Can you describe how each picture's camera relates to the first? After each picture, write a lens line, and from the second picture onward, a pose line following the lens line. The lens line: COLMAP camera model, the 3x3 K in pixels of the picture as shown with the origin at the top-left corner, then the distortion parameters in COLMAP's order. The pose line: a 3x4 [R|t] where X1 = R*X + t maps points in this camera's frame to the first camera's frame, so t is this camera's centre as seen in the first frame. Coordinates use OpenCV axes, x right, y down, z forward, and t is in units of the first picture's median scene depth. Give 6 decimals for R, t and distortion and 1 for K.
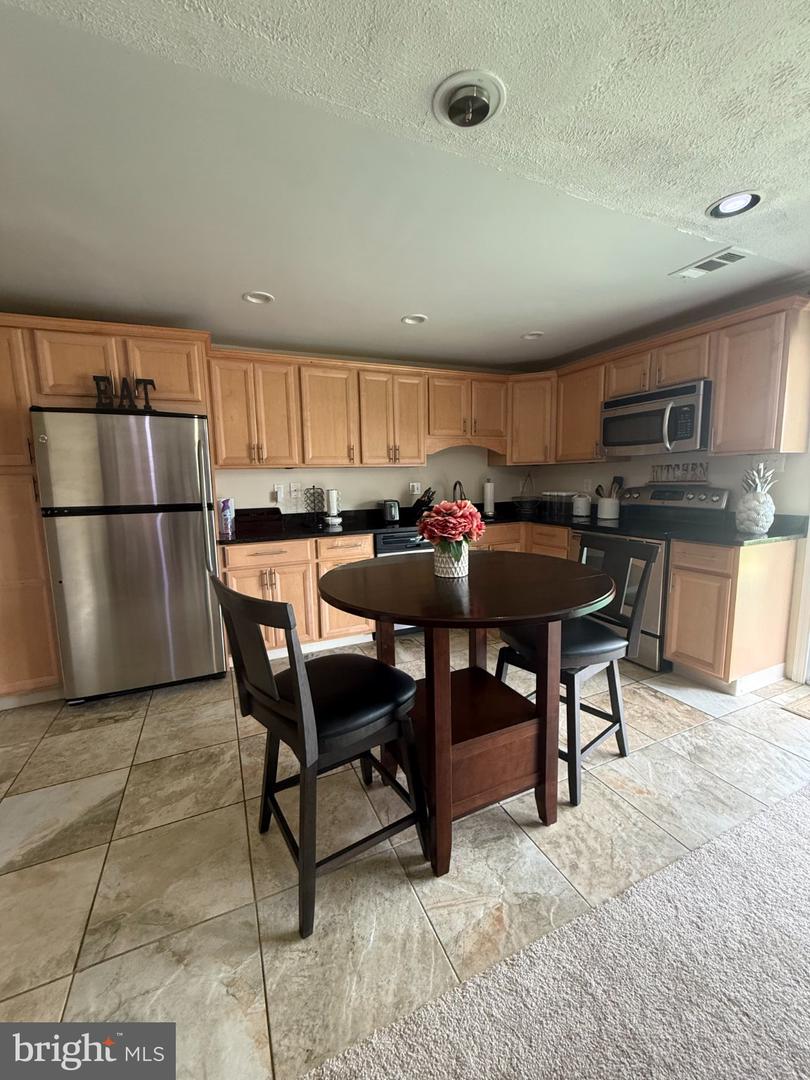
lens RADIAL K [[428.0, 0, 404.6], [0, 428.0, 536.6], [0, 0, 1]] dist [-0.001596, 0.000279]
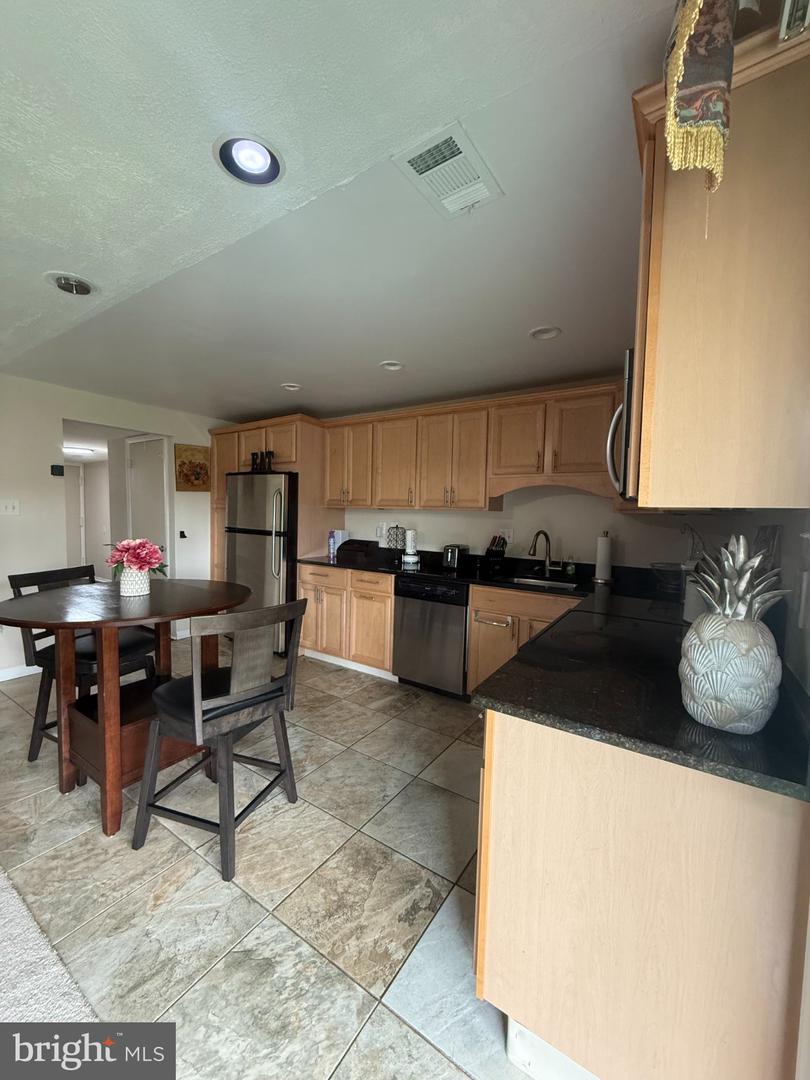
lens RADIAL K [[428.0, 0, 404.6], [0, 428.0, 536.9], [0, 0, 1]] dist [-0.001596, 0.000279]
pose [[0.530603, 0.083580, -0.843489, 1.014040], [-0.149066, 0.988818, 0.004209, -0.132900], [0.834410, 0.123502, 0.537129, 0.594594]]
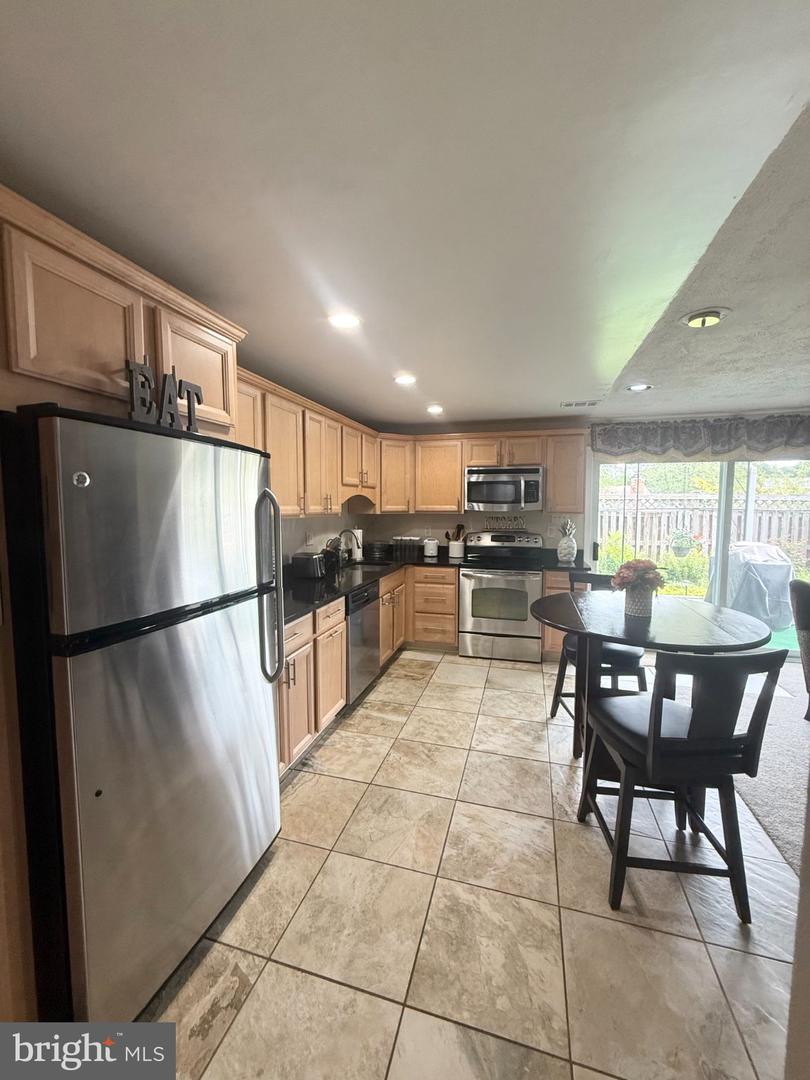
lens RADIAL K [[428.0, 0, 403.2], [0, 428.0, 537.1], [0, 0, 1]] dist [-0.001596, 0.000279]
pose [[0.650086, -0.036225, 0.758997, -0.857908], [0.089920, 0.995512, -0.029504, -0.112258], [-0.754521, 0.087429, 0.650426, 0.407270]]
